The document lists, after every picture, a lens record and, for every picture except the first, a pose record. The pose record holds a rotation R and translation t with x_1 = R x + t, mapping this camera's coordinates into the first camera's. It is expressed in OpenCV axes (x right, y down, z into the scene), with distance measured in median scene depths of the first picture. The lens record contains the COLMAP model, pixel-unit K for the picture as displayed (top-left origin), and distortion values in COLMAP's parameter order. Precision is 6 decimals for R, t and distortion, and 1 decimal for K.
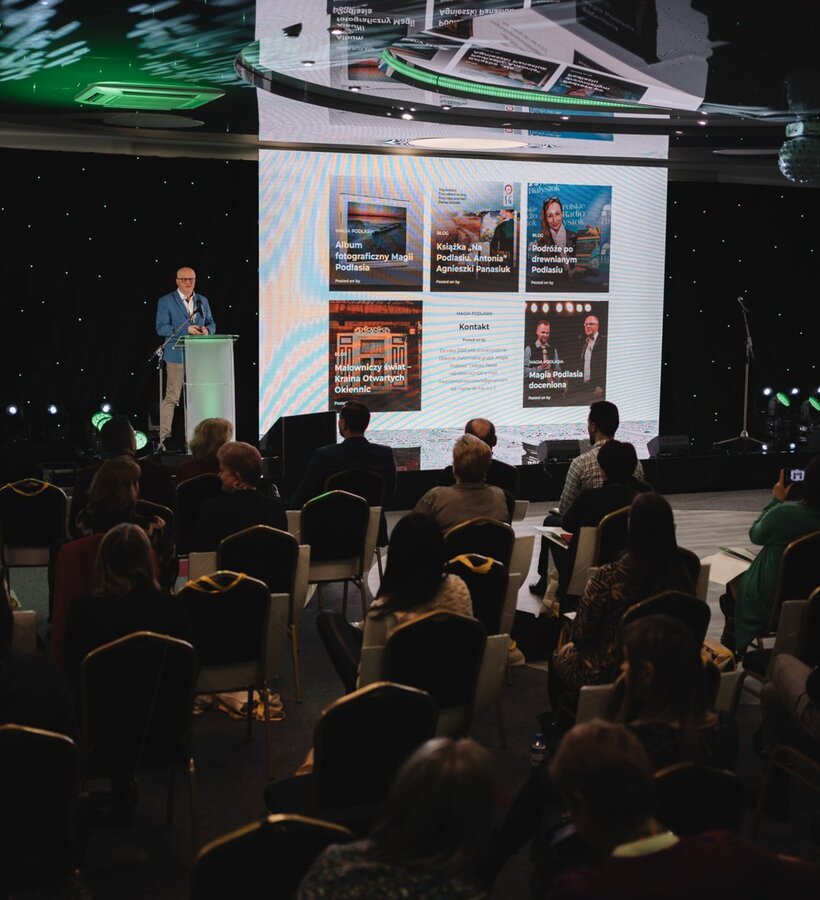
lens RADIAL K [[1298.1, 0, 415.1], [0, 1298.1, 432.4], [0, 0, 1]] dist [-0.022993, -0.000709]
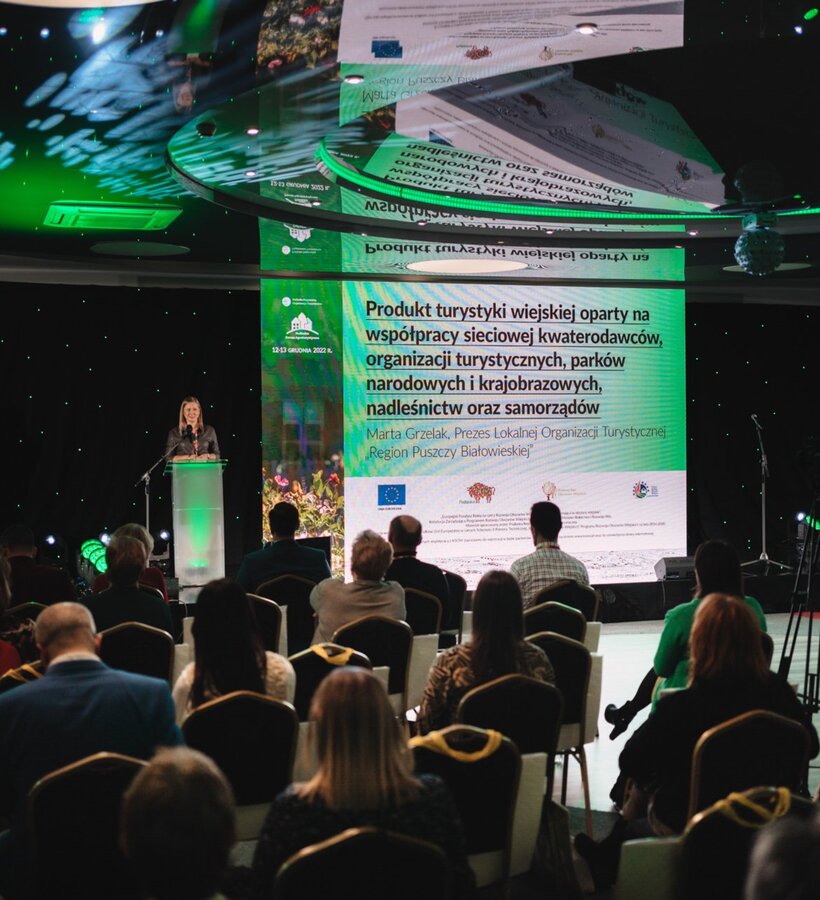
lens RADIAL K [[1298.1, 0, 415.1], [0, 1298.1, 432.4], [0, 0, 1]] dist [-0.022993, -0.000709]
pose [[0.996878, -0.020010, -0.076381, 0.099500], [0.010644, 0.992582, -0.121110, 0.031047], [0.078238, 0.119919, 0.989696, 0.039701]]
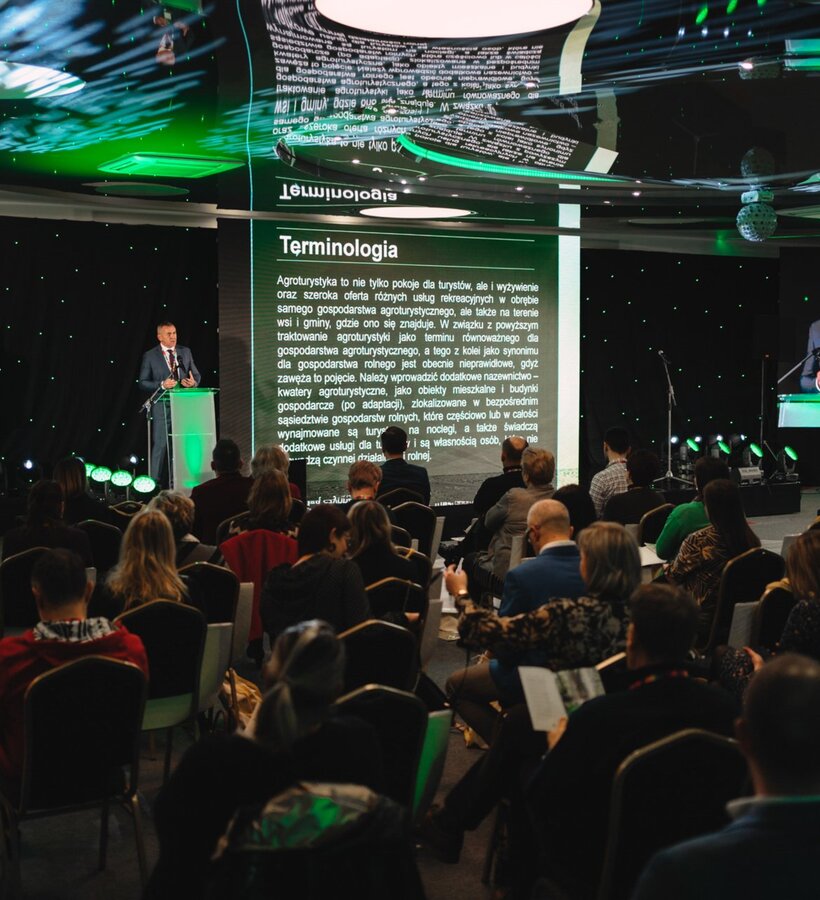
lens RADIAL K [[1327.3, 0, 410.0], [0, 1327.3, 450.0], [0, 0, 1]] dist [-0.040578, -0.052063]
pose [[0.991282, -0.019807, 0.130260, -0.149363], [0.026183, 0.998532, -0.047416, 0.038369], [-0.129130, 0.050414, 0.990345, -0.119397]]
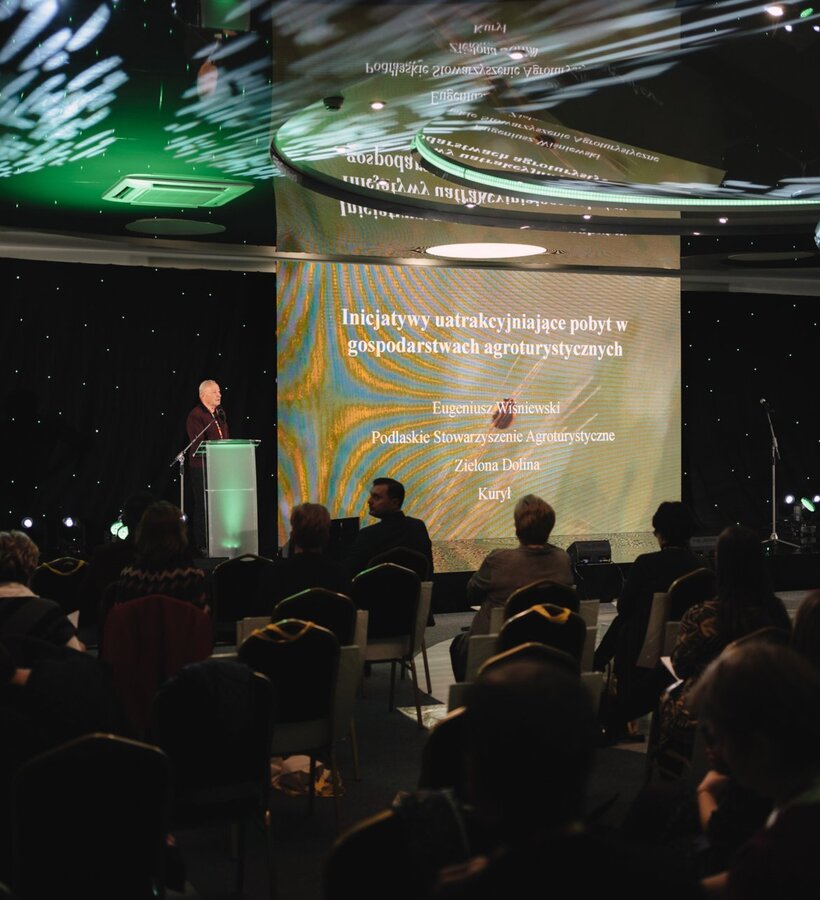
lens RADIAL K [[1298.1, 0, 415.1], [0, 1298.1, 432.4], [0, 0, 1]] dist [-0.022993, -0.000709]
pose [[0.999821, -0.017162, 0.007979, -0.032347], [0.017972, 0.993095, -0.115930, 0.043001], [-0.005934, 0.116053, 0.993225, 0.026039]]
